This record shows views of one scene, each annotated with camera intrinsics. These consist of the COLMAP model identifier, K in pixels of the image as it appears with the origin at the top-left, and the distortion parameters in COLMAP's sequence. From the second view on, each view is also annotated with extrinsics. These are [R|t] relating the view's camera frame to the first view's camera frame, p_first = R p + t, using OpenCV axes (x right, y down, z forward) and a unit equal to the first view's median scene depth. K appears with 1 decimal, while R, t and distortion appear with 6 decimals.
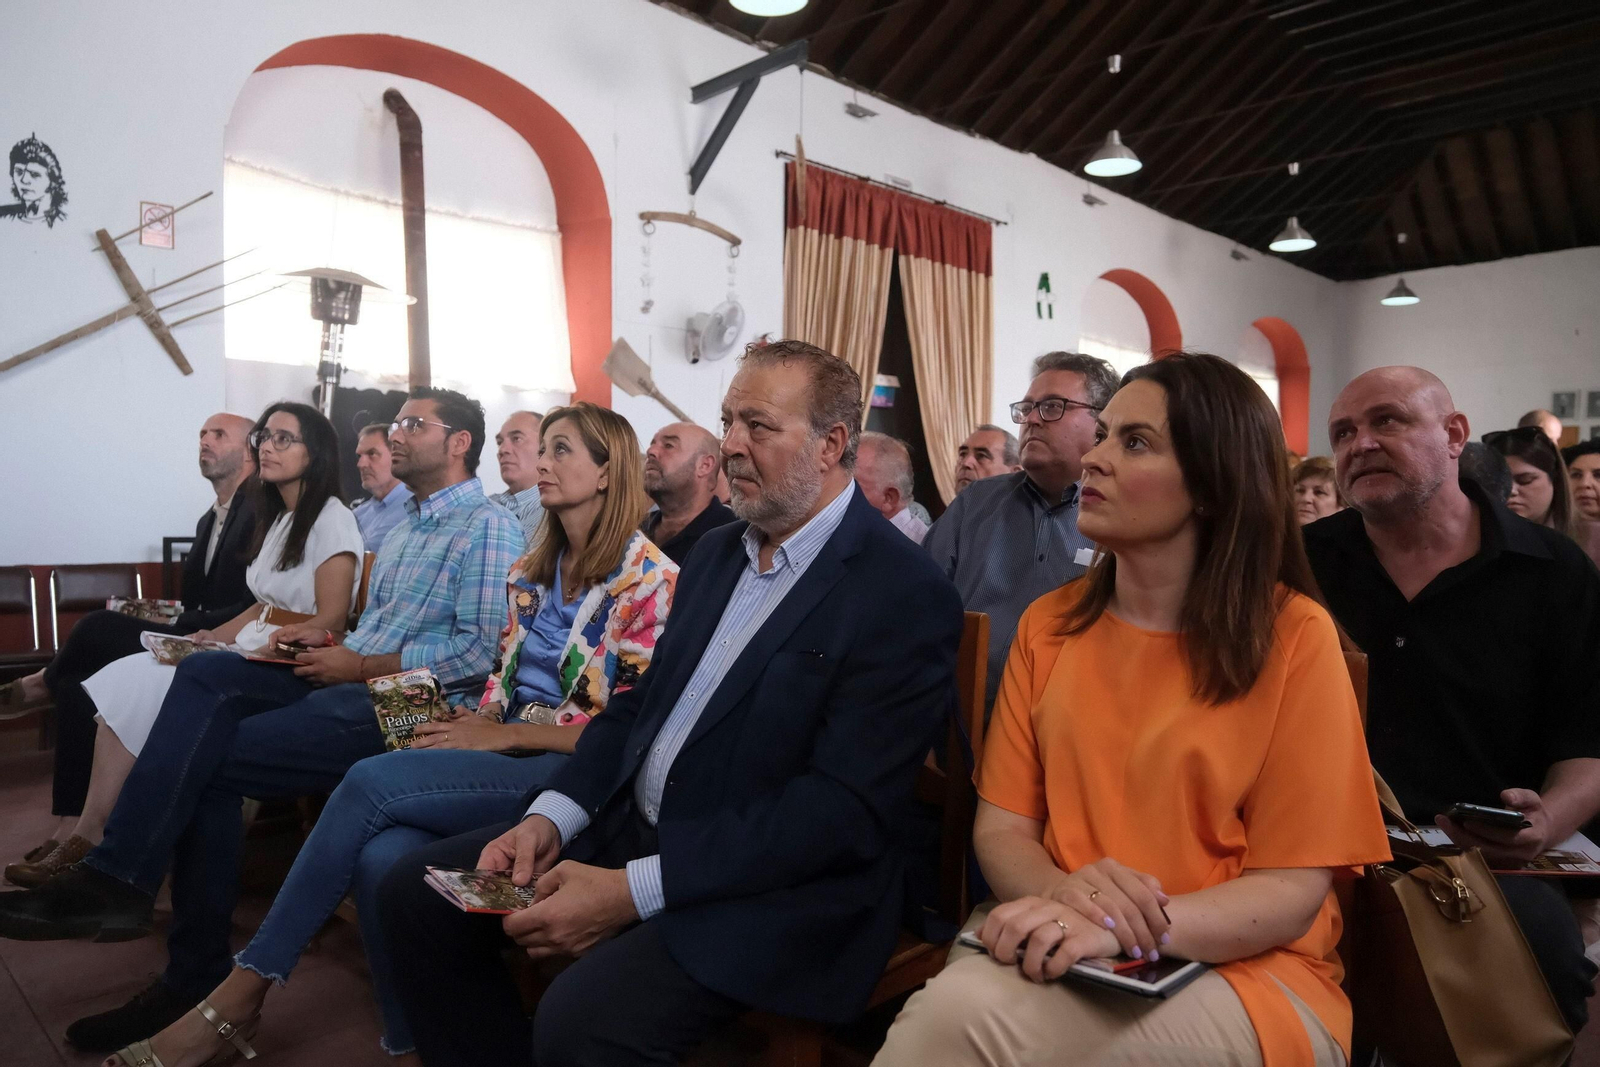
lens RADIAL K [[1114.5, 0, 825.3], [0, 1114.5, 531.6], [0, 0, 1]] dist [-0.009903, -0.005060]
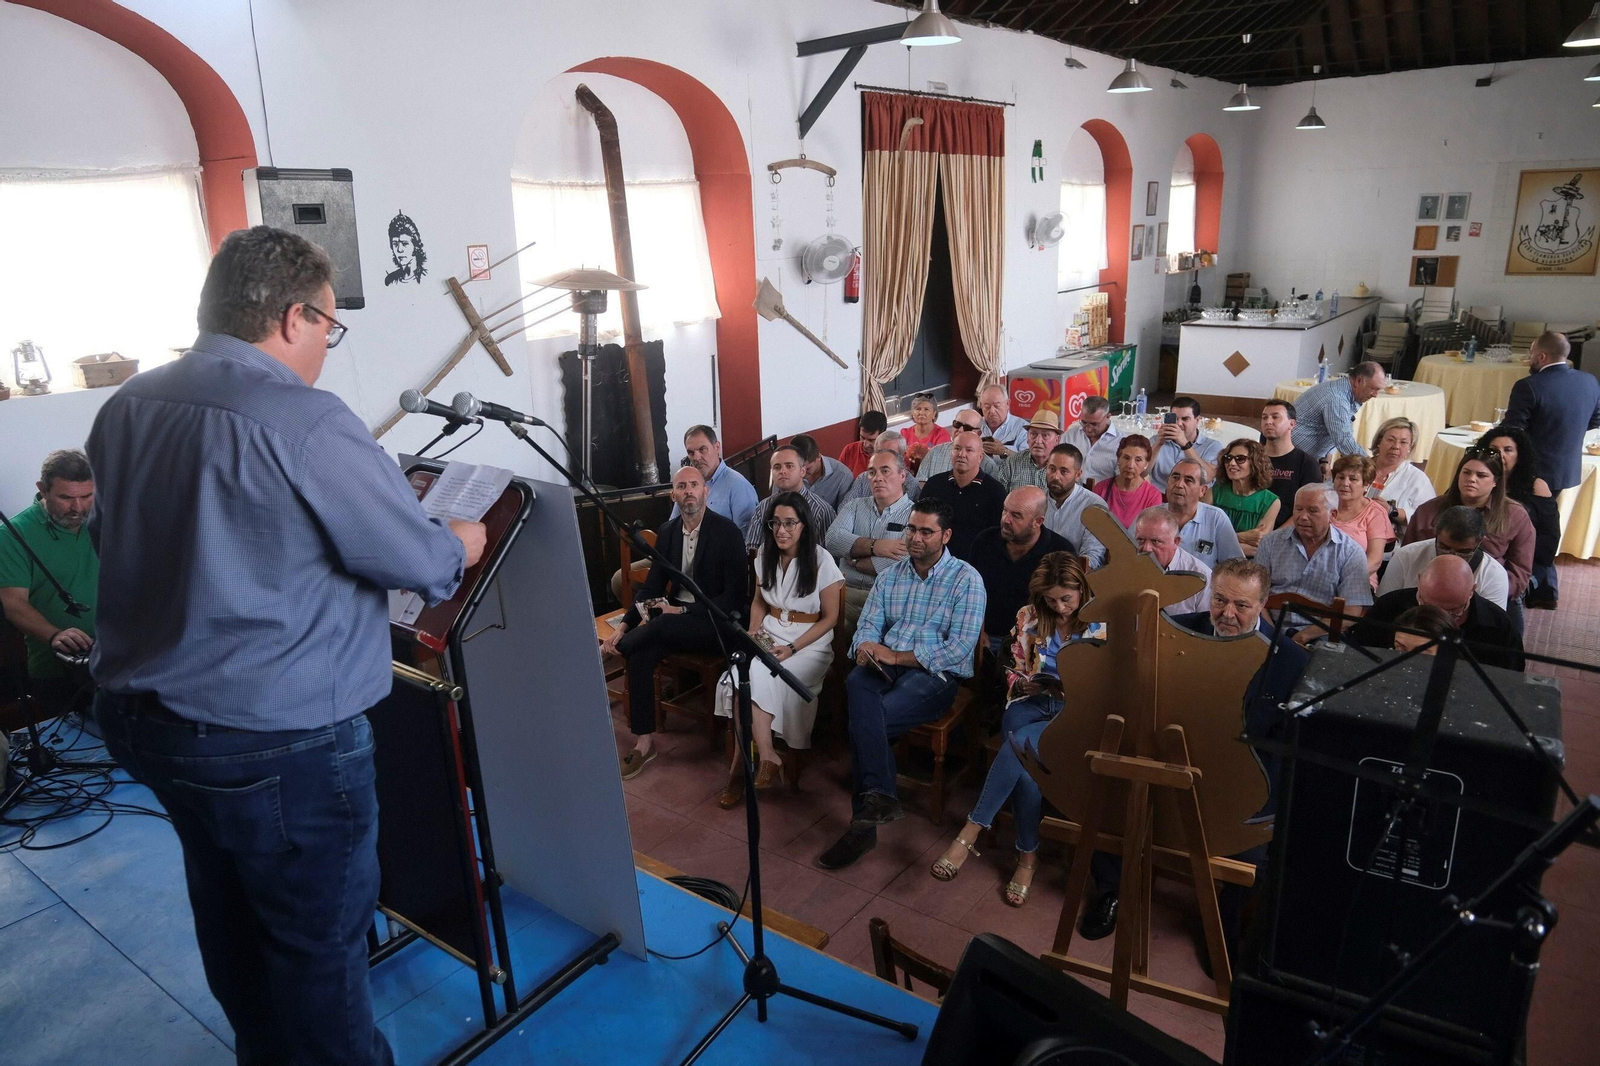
lens RADIAL K [[1089.6, 0, 828.0], [0, 1089.6, 535.9], [0, 0, 1]] dist [-0.003389, -0.001502]
pose [[0.990101, -0.070078, 0.121609, -0.267535], [0.035471, 0.963243, 0.266278, -0.206887], [-0.135799, -0.259328, 0.956194, -0.234640]]
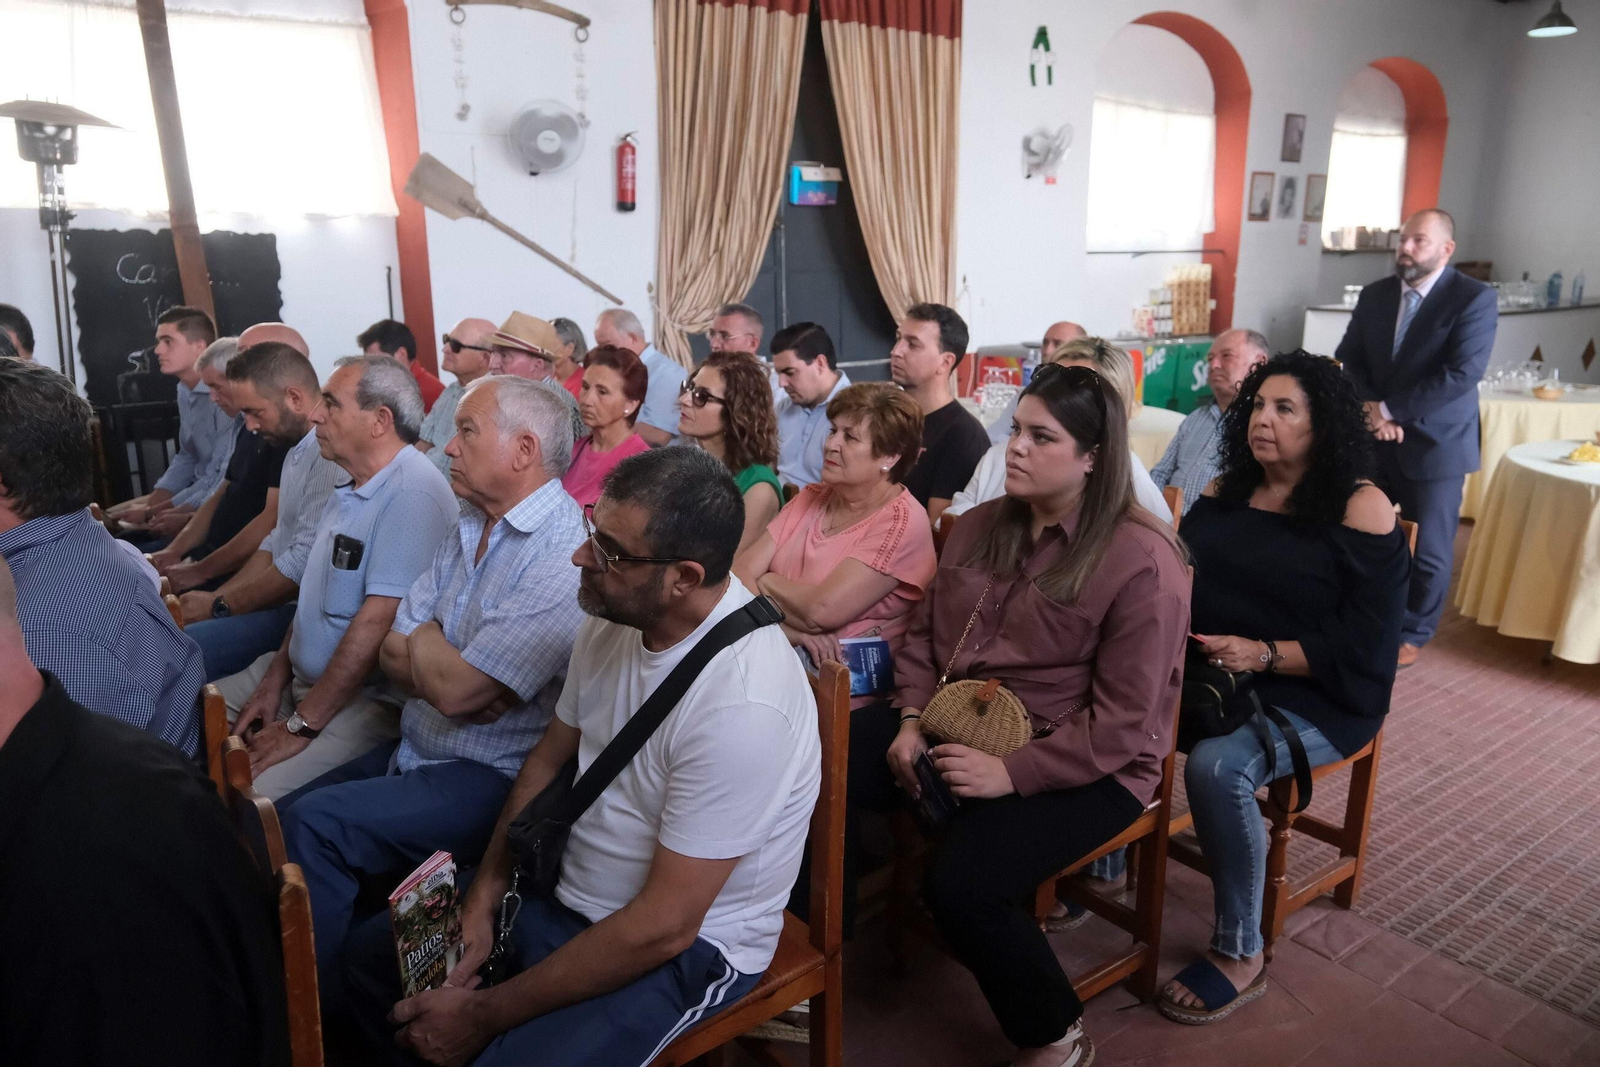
lens RADIAL K [[1089.6, 0, 828.0], [0, 1089.6, 536.4], [0, 0, 1]] dist [-0.003389, -0.001502]
pose [[0.983691, 0.030635, -0.177236, 0.278899], [0.010272, 0.974211, 0.225404, -0.065971], [0.179571, -0.223549, 0.958008, 0.153865]]
